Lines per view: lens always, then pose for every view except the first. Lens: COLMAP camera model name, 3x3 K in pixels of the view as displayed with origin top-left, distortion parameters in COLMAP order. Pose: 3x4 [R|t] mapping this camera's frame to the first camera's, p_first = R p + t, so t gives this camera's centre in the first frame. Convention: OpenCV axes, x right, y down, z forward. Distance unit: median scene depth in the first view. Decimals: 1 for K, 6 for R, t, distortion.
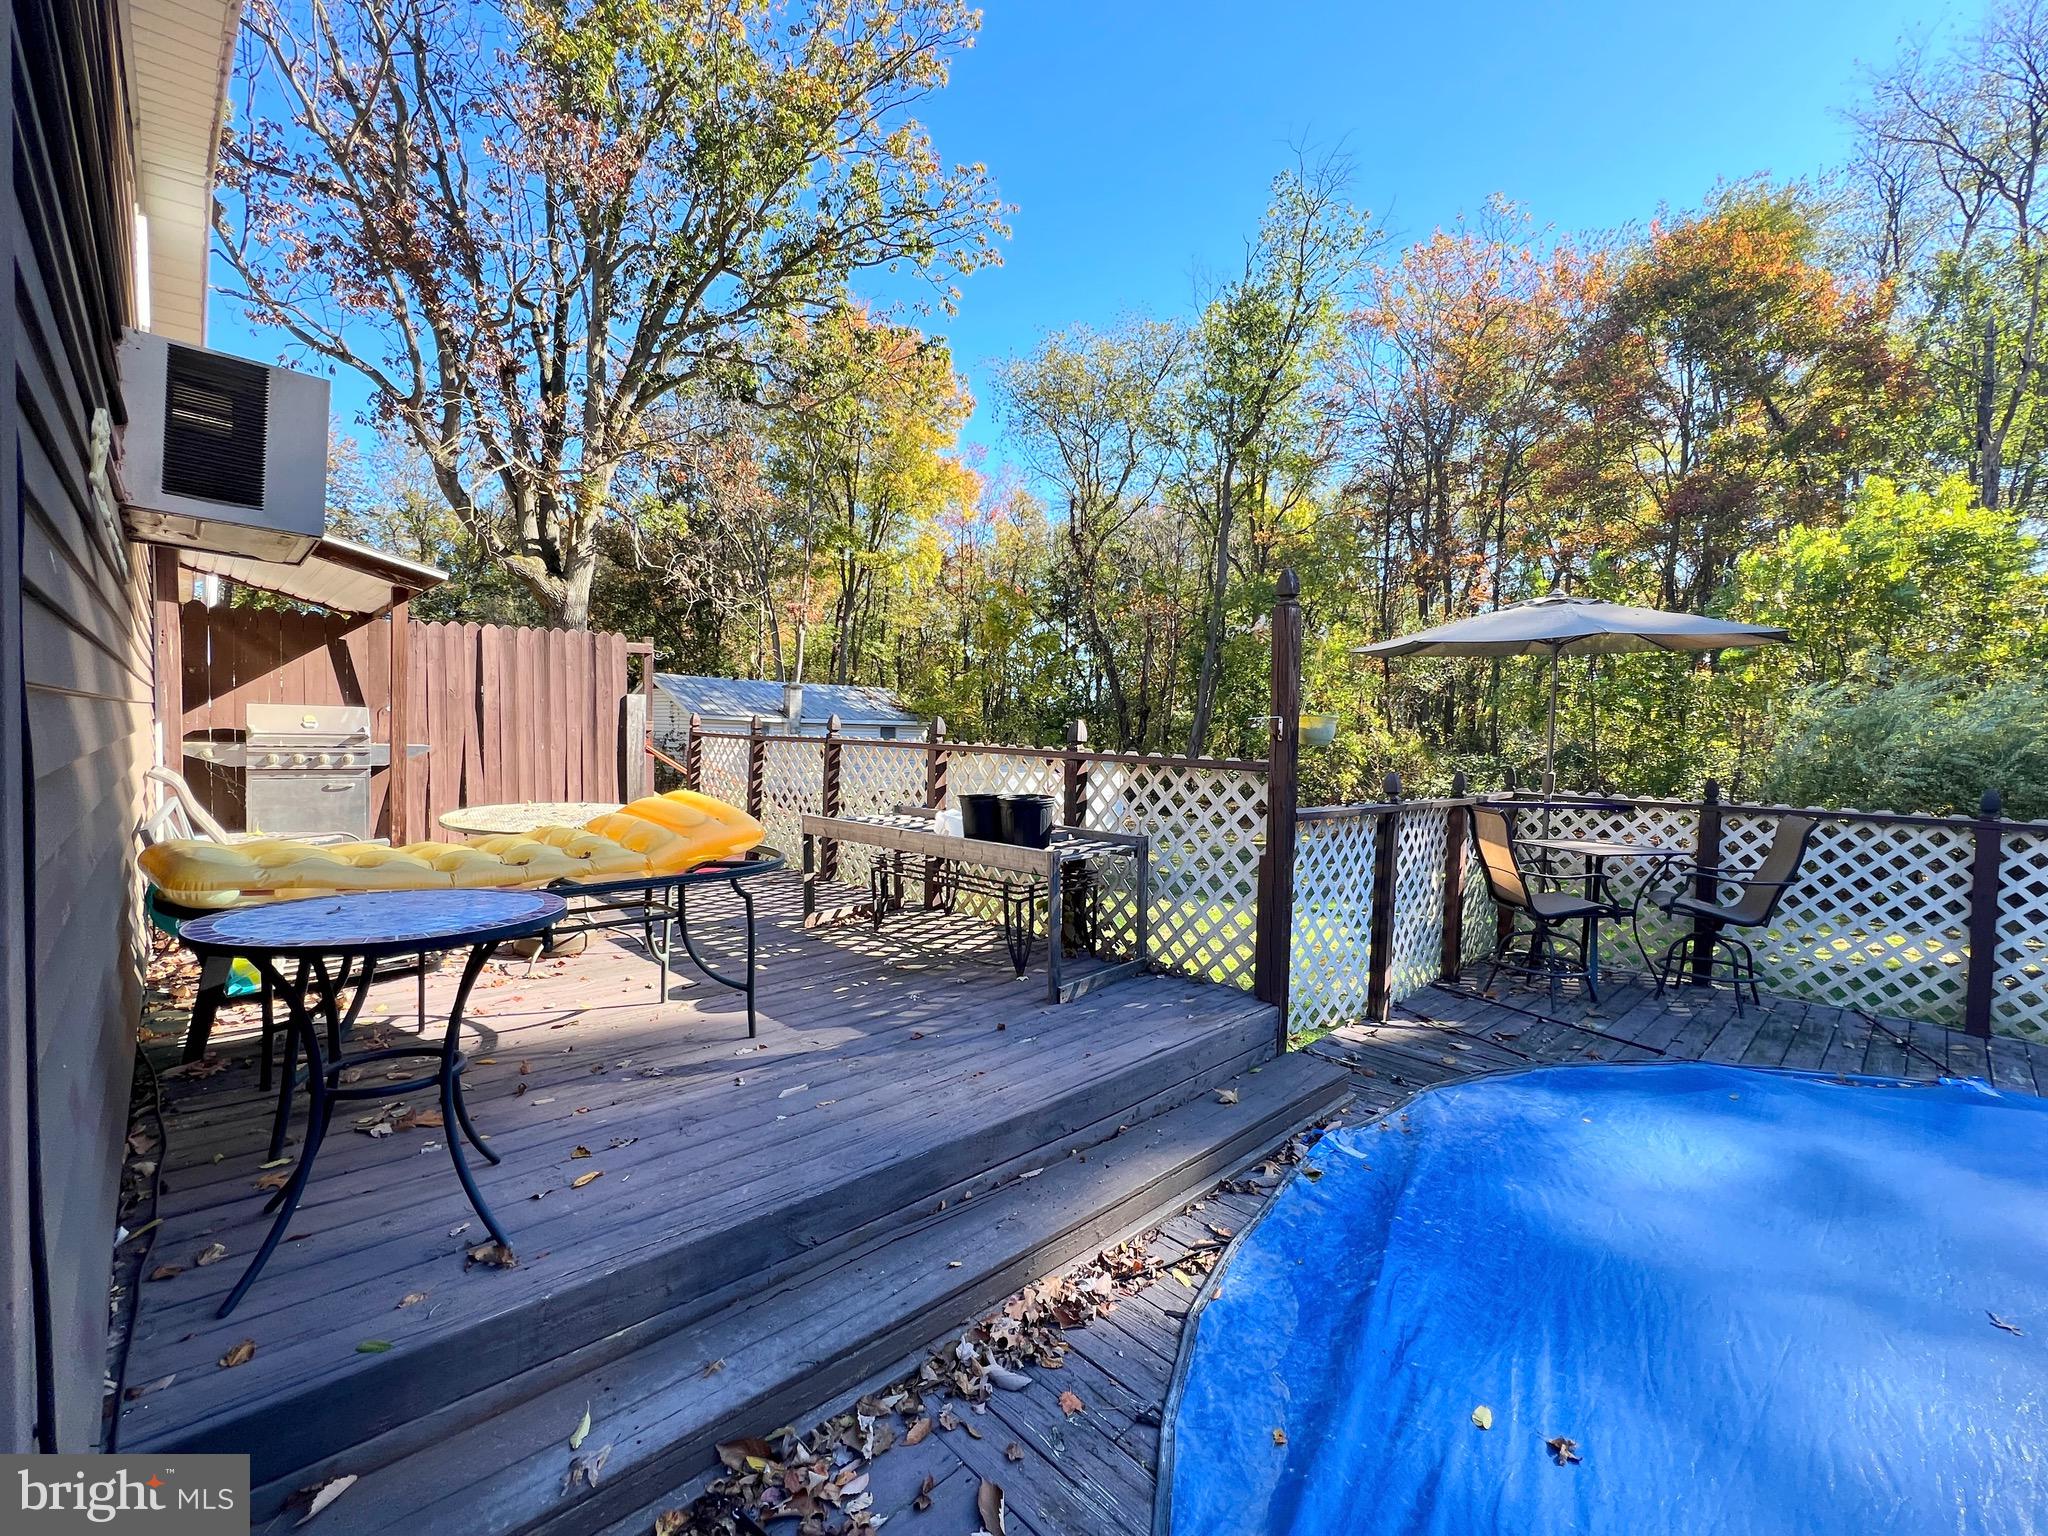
lens RADIAL K [[871.2, 0, 1024.0], [0, 871.2, 768.0], [0, 0, 1]] dist [-0.009153, -0.000677]
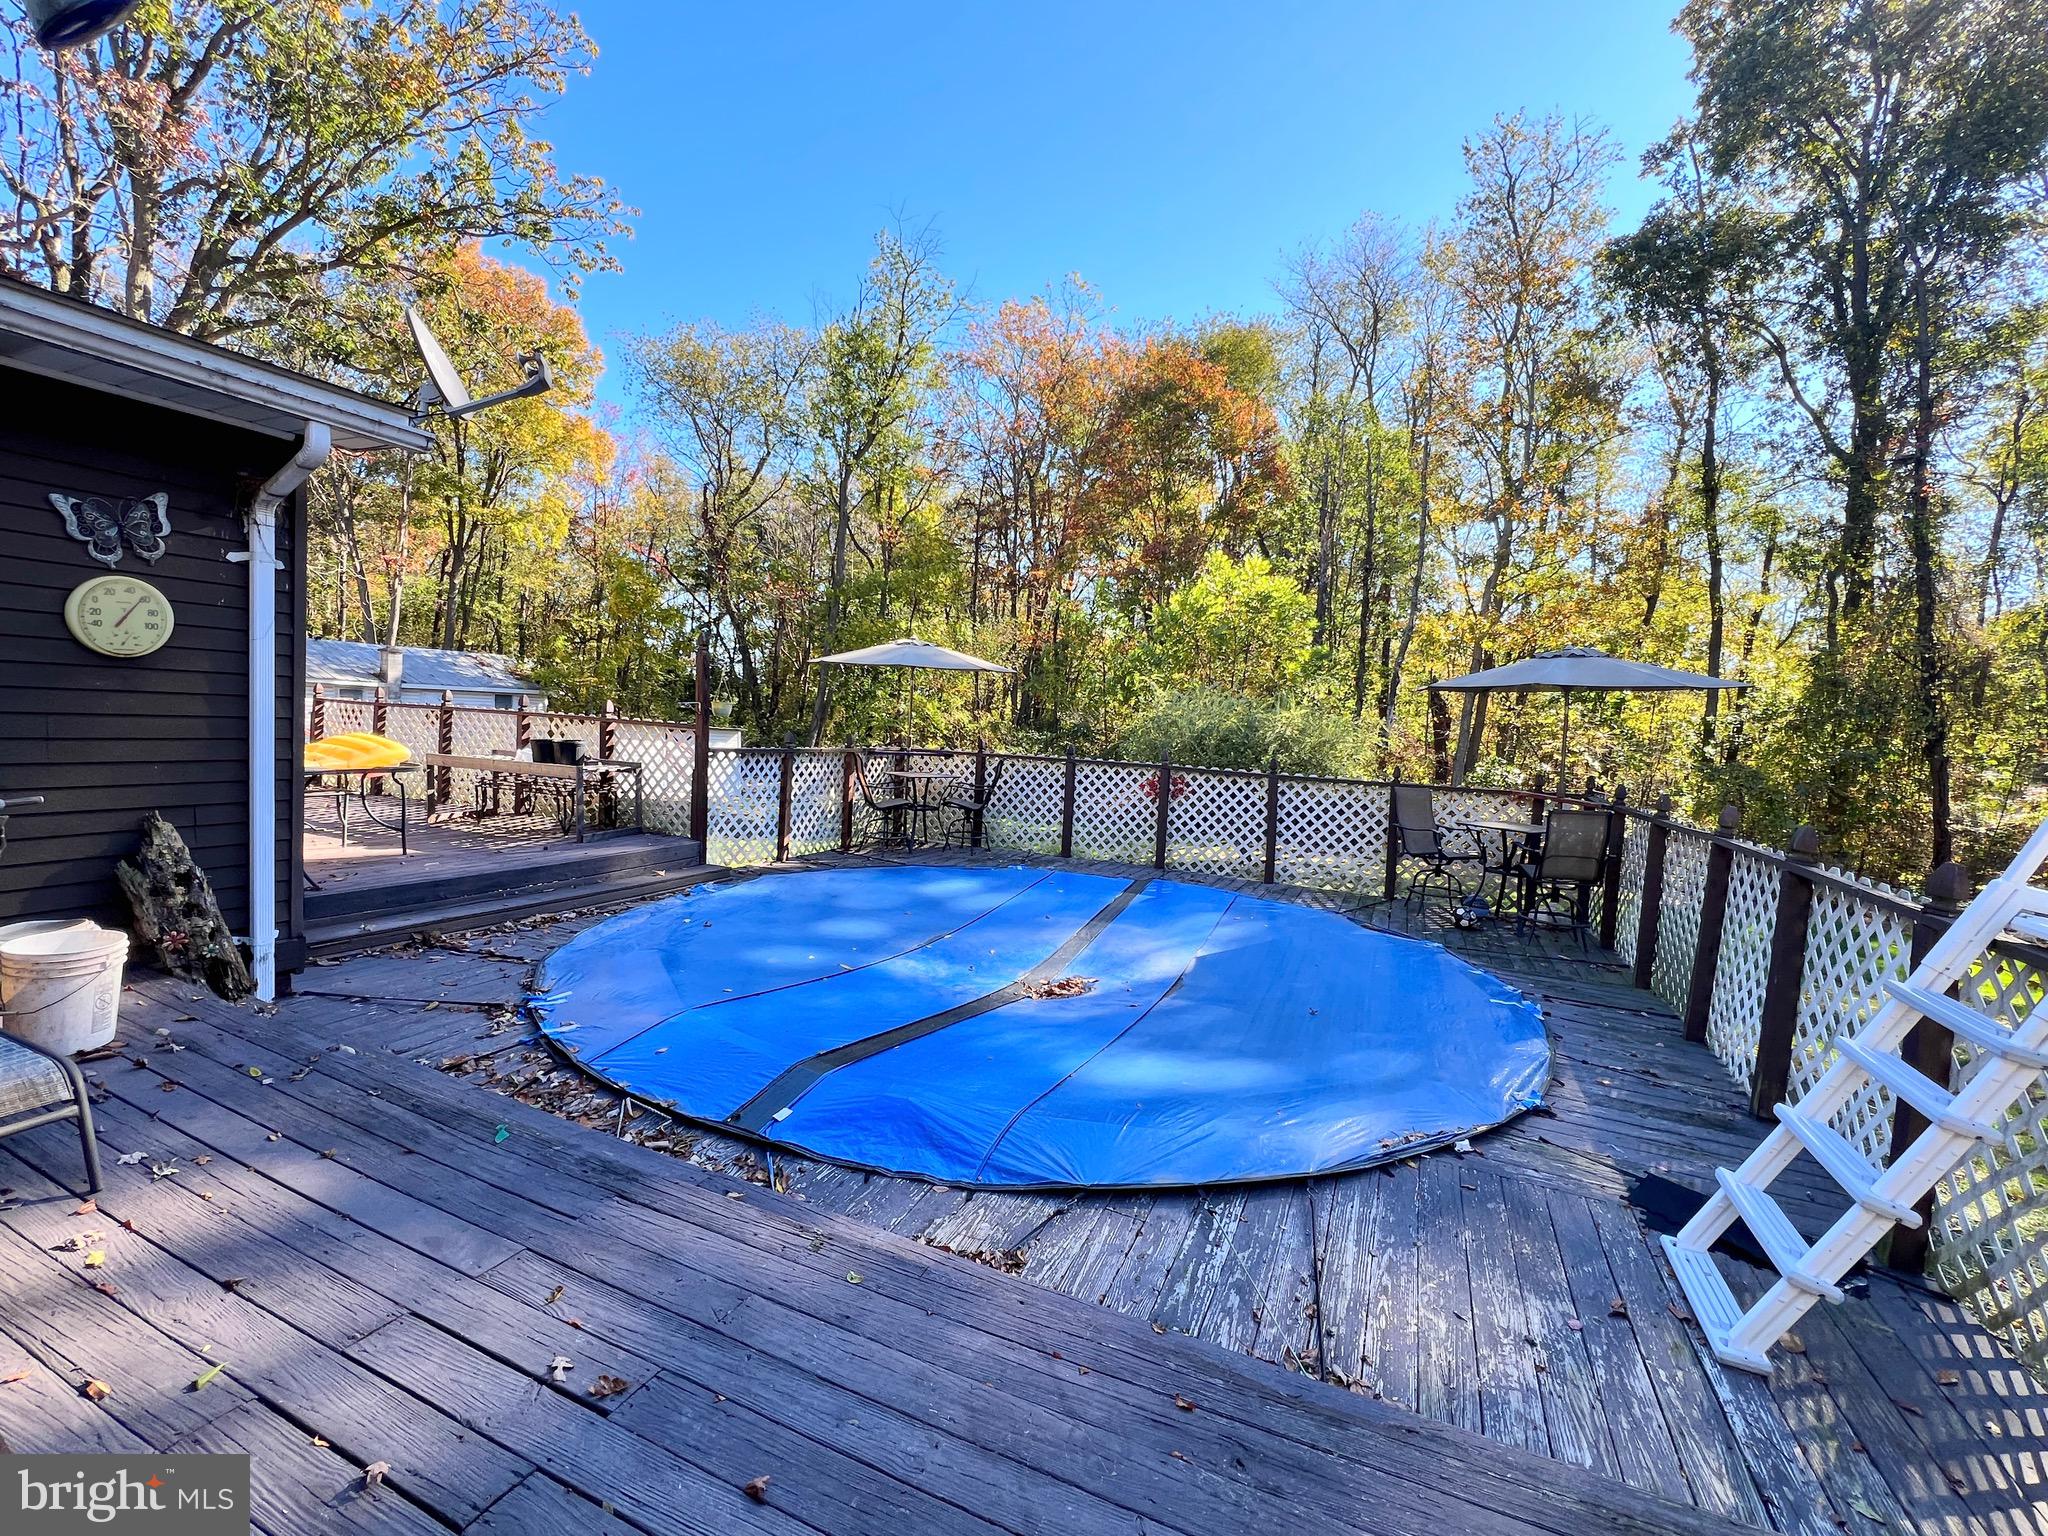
lens RADIAL K [[871.2, 0, 1024.0], [0, 871.2, 768.0], [0, 0, 1]] dist [-0.009153, -0.000677]
pose [[0.928960, 0.000698, 0.370179, 0.031246], [-0.011075, 0.999603, 0.025907, 0.004633], [-0.370014, -0.028166, 0.928599, -0.156789]]
